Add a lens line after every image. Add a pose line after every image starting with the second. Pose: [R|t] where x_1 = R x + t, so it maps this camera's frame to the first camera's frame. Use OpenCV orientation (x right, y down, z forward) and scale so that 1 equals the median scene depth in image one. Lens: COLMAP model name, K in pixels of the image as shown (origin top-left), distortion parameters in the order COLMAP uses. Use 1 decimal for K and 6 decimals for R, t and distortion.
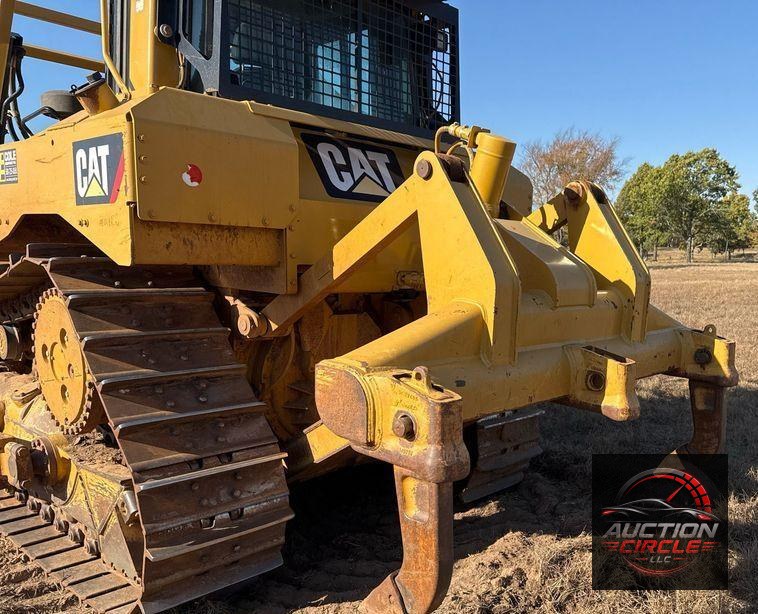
lens RADIAL K [[693.5, 0, 490.4], [0, 693.5, 375.9], [0, 0, 1]] dist [0.096219, -0.134741]
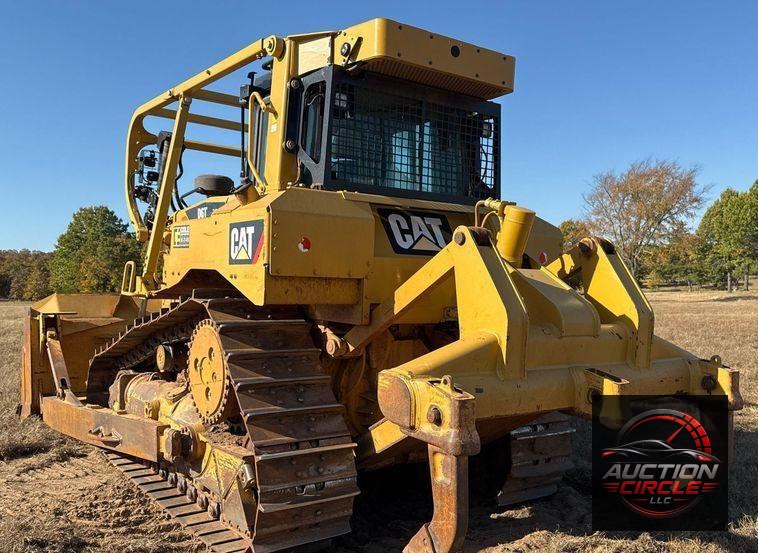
lens RADIAL K [[698.6, 0, 375.5], [0, 698.6, 310.1], [0, 0, 1]] dist [0.099816, 0.000676]
pose [[0.966820, 0.005474, -0.255399, 0.079215], [-0.039889, 0.990742, -0.129765, 0.029264], [0.252324, 0.135647, 0.958088, -0.289081]]
